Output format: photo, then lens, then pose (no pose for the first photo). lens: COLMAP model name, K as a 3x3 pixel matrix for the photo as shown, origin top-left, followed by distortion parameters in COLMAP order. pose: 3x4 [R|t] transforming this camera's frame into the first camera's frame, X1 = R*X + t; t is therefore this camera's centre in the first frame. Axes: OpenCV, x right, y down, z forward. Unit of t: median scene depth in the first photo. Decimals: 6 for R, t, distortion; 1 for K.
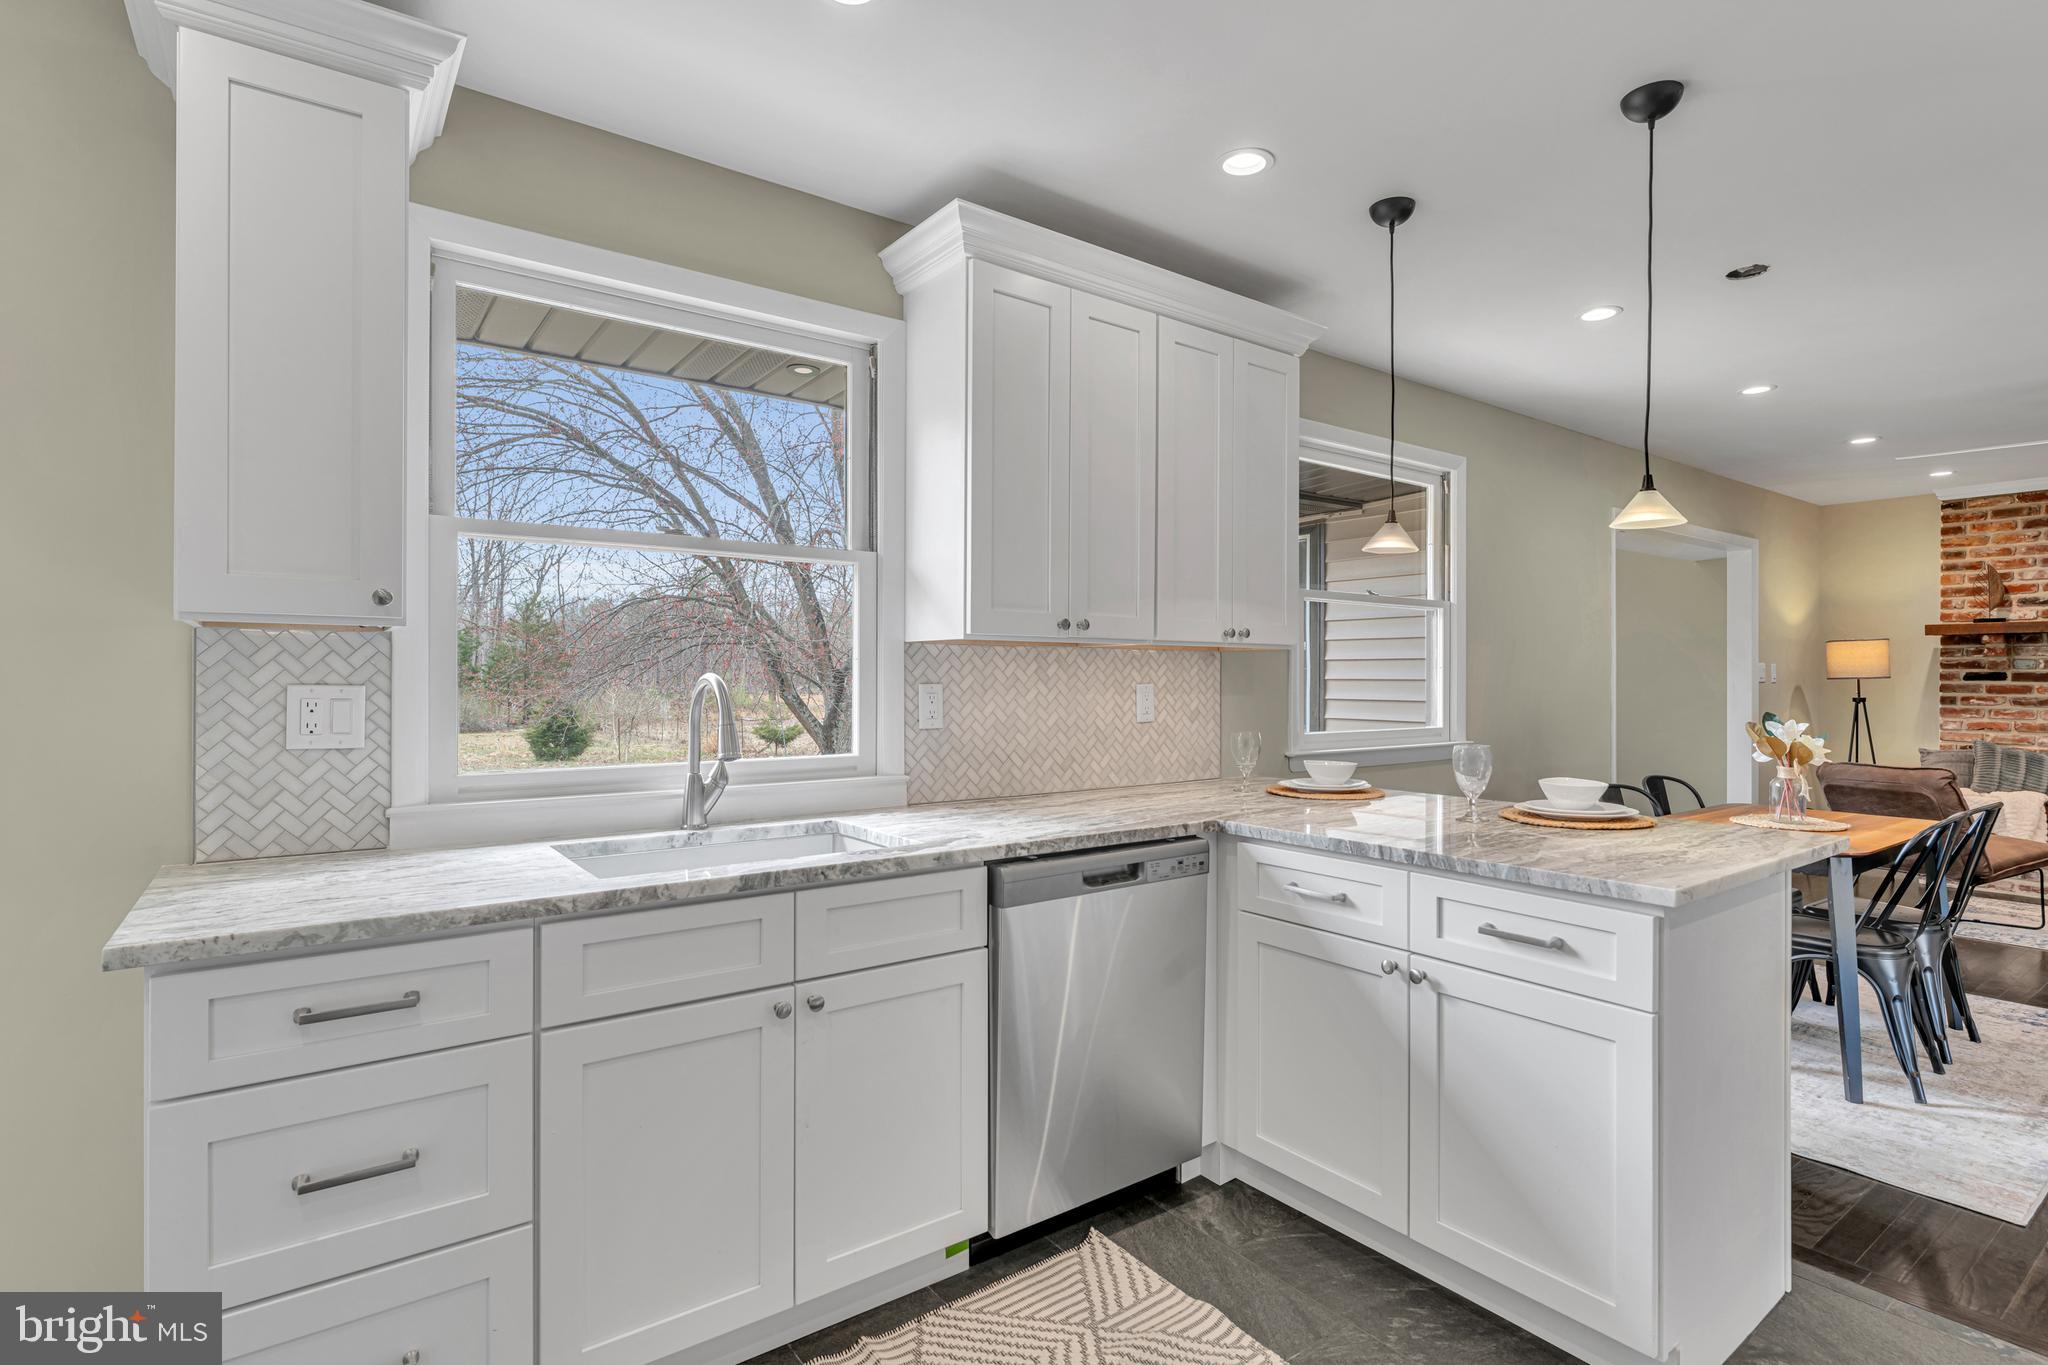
lens RADIAL K [[998.8, 0, 1017.5], [0, 998.8, 675.6], [0, 0, 1]] dist [-0.003667, -0.004080]
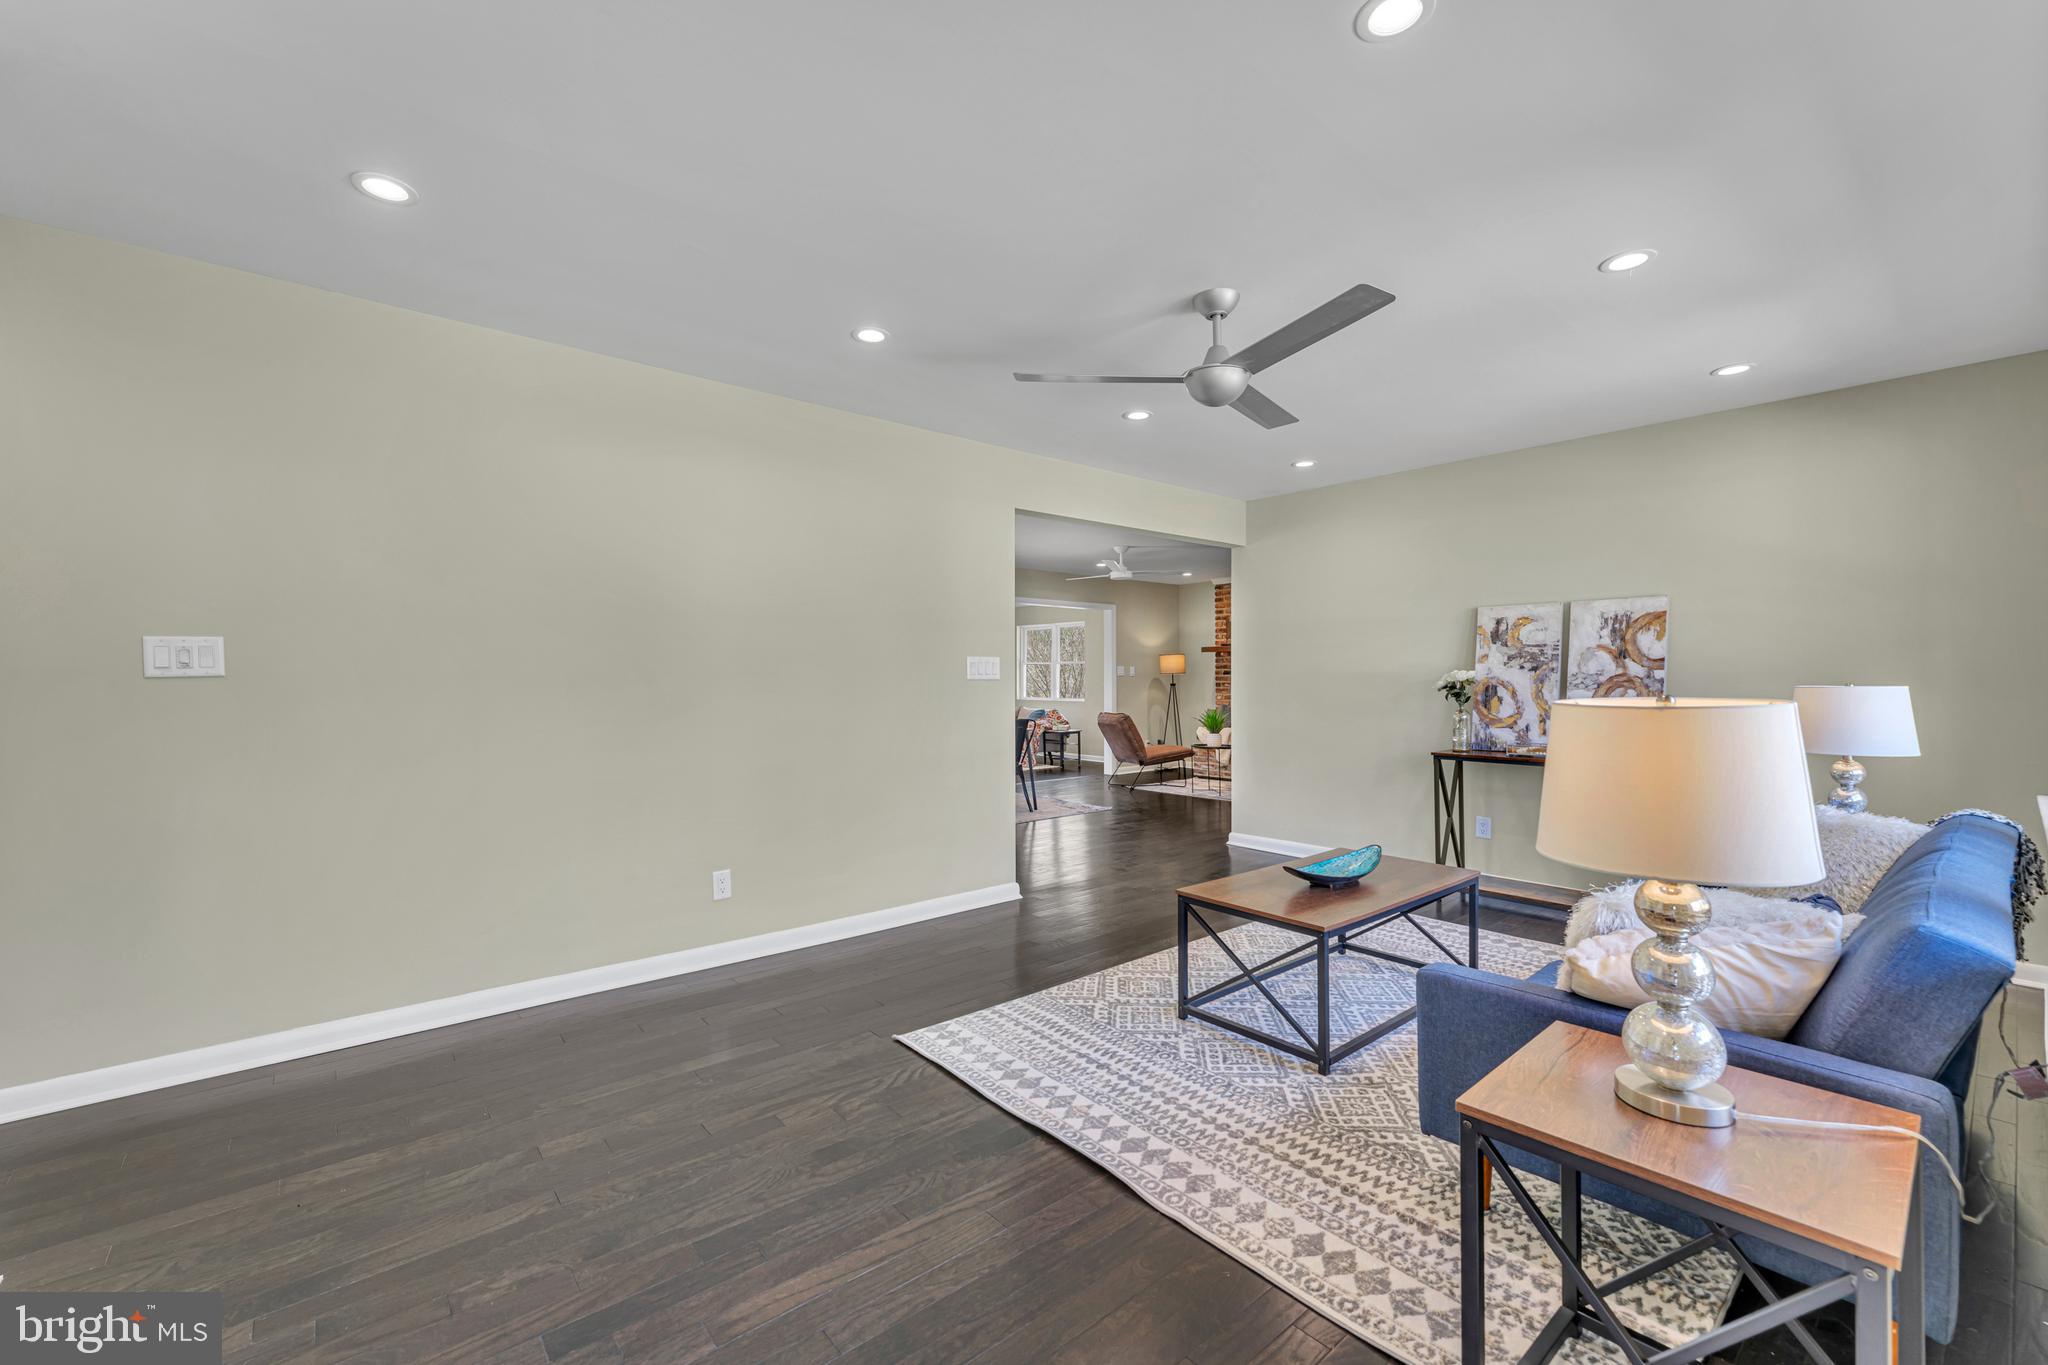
lens RADIAL K [[815.4, 0, 1020.4], [0, 815.4, 684.1], [0, 0, 1]] dist [-0.003474, 0.000361]
pose [[0.998140, 0.003233, 0.060872, 0.954768], [-0.003701, 0.999964, 0.007575, 0.025087], [-0.060845, -0.007787, 0.998117, -1.293305]]
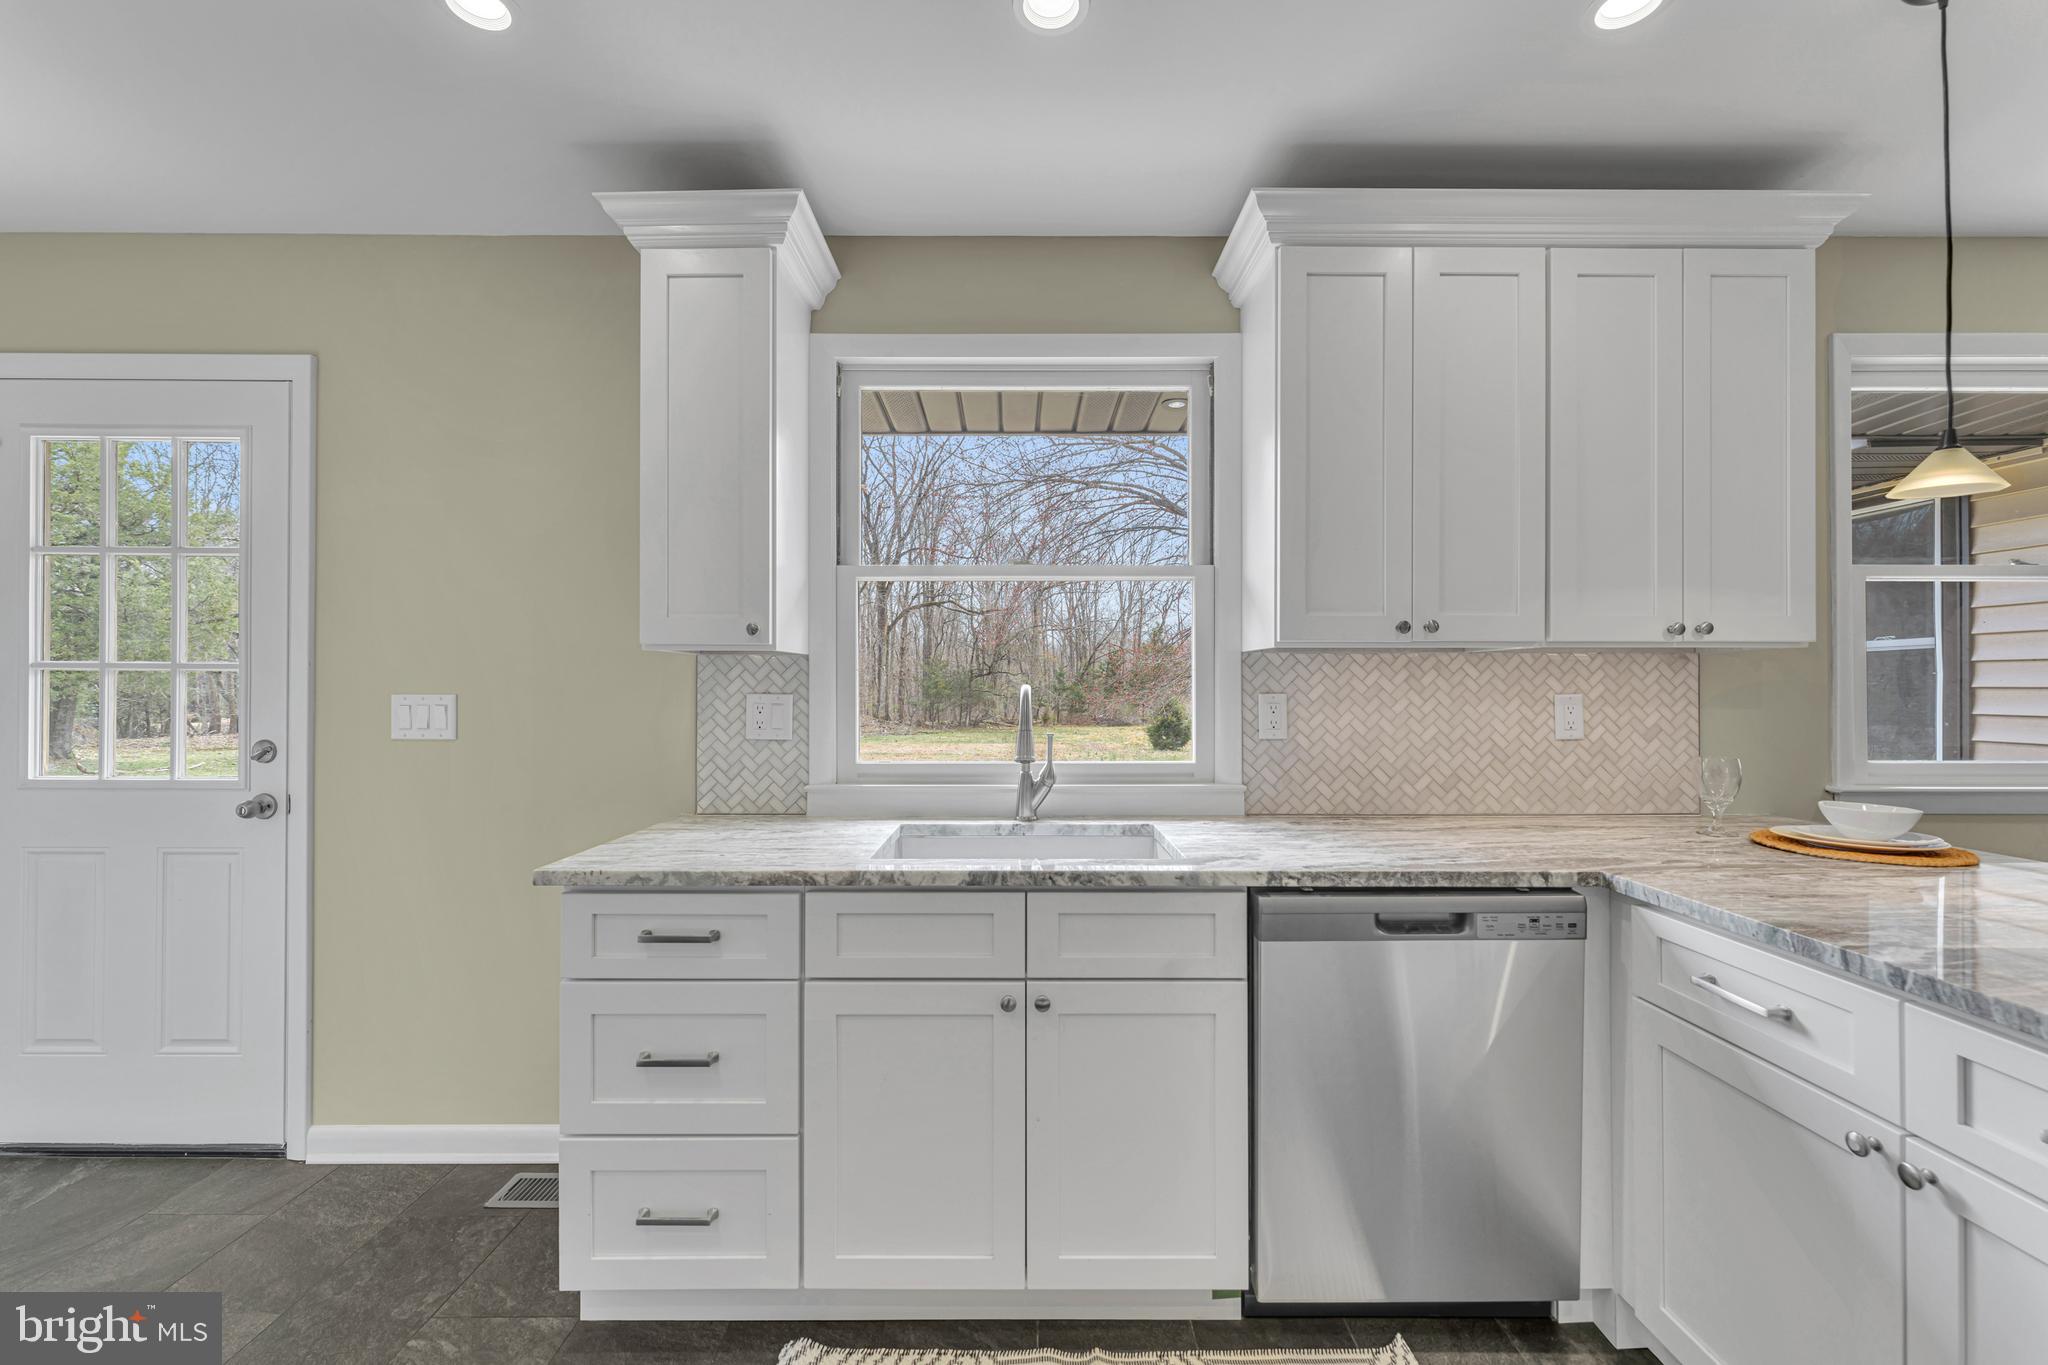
lens RADIAL K [[815.4, 0, 1028.4], [0, 815.4, 679.7], [0, 0, 1]] dist [-0.003474, 0.000361]
pose [[0.807668, -0.007338, -0.589592, 0.178799], [0.003793, 0.999967, -0.007249, -0.000575], [0.589625, 0.003619, 0.807669, 0.193055]]
